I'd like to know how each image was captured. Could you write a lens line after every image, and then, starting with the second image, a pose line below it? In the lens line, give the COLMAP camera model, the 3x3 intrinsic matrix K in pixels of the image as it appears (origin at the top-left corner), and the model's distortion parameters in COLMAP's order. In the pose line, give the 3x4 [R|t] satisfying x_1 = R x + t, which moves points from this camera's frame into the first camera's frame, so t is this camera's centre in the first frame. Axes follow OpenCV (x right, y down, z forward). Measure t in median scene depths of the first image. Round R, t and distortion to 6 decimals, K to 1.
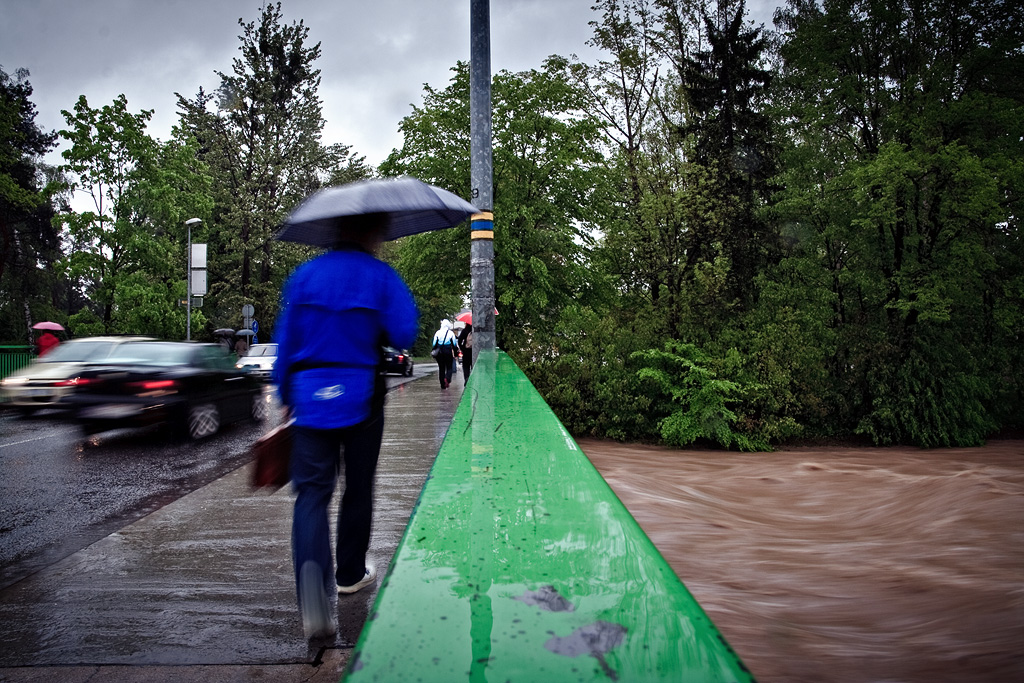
lens RADIAL K [[836.4, 0, 516.8], [0, 836.4, 340.3], [0, 0, 1]] dist [-0.121157, 0.086676]
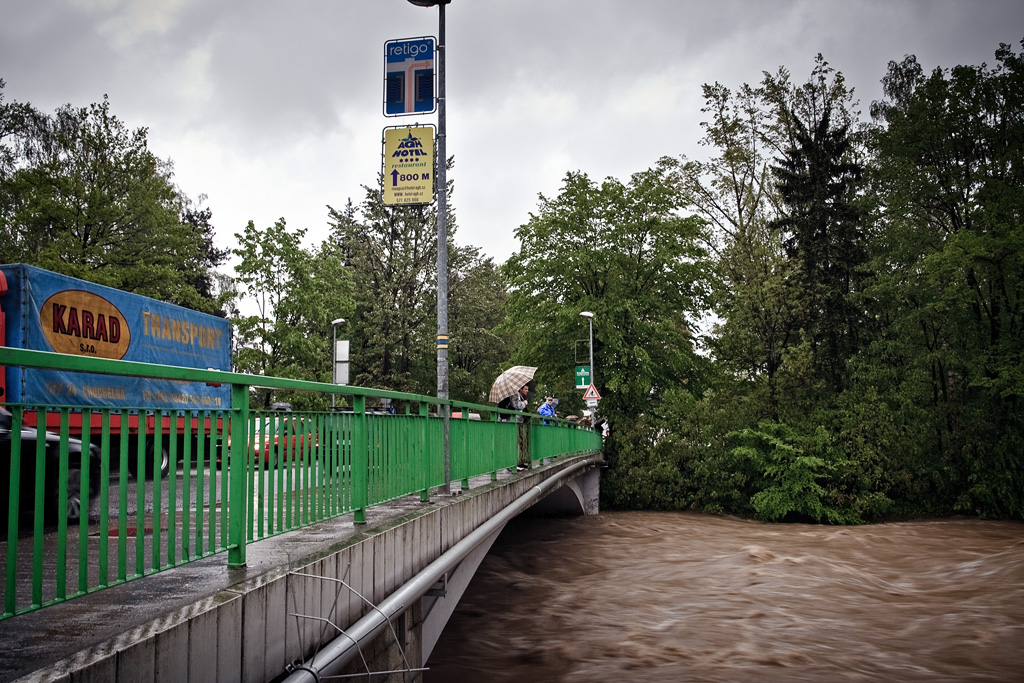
lens RADIAL K [[836.4, 0, 506.8], [0, 836.4, 336.0], [0, 0, 1]] dist [-0.121157, 0.086676]
pose [[0.983352, -0.024648, -0.180033, 0.048288], [0.004503, 0.993759, -0.111460, 0.008036], [0.181657, 0.108794, 0.977325, -0.099809]]
